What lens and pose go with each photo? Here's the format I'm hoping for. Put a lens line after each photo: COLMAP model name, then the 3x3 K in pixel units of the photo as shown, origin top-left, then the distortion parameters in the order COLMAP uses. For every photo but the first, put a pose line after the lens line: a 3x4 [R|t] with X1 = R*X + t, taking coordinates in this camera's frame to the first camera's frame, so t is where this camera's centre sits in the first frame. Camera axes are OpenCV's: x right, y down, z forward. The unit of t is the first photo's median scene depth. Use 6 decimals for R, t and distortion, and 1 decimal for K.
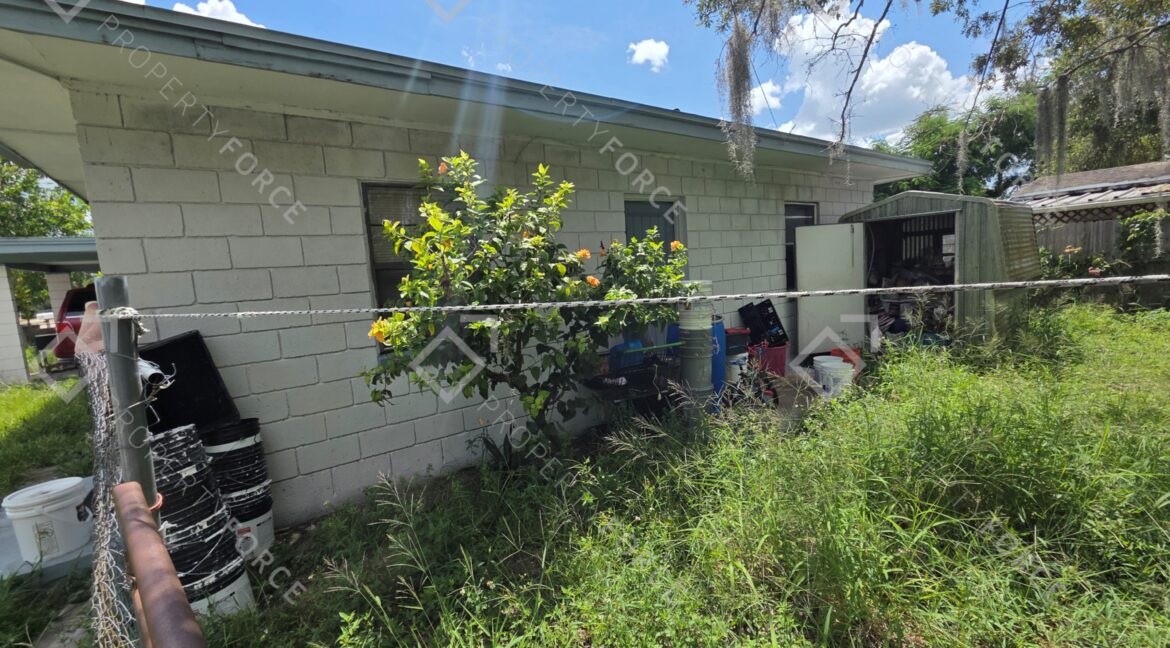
lens RADIAL K [[481.2, 0, 585.5], [0, 481.2, 327.9], [0, 0, 1]] dist [-0.001033, -0.001032]
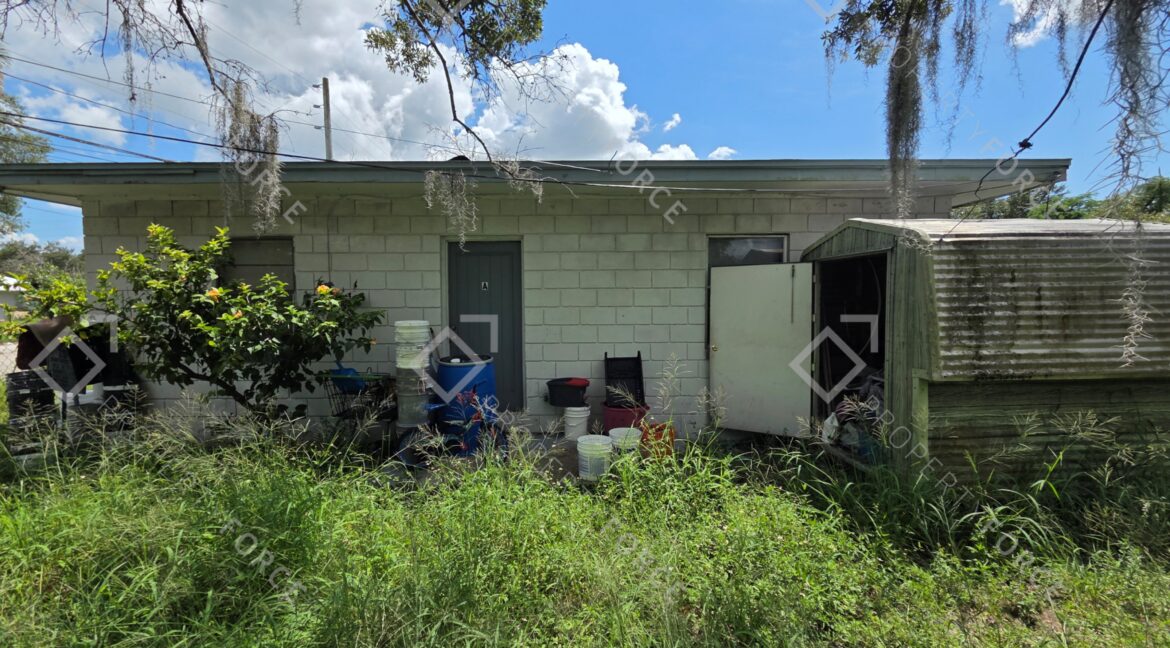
lens RADIAL K [[481.2, 0, 585.9], [0, 481.2, 322.0], [0, 0, 1]] dist [-0.001033, -0.001032]
pose [[0.806662, 0.090216, -0.584087, 0.802178], [-0.118934, 0.992842, -0.010905, -0.093561], [0.578923, 0.078264, 0.811618, 0.267015]]
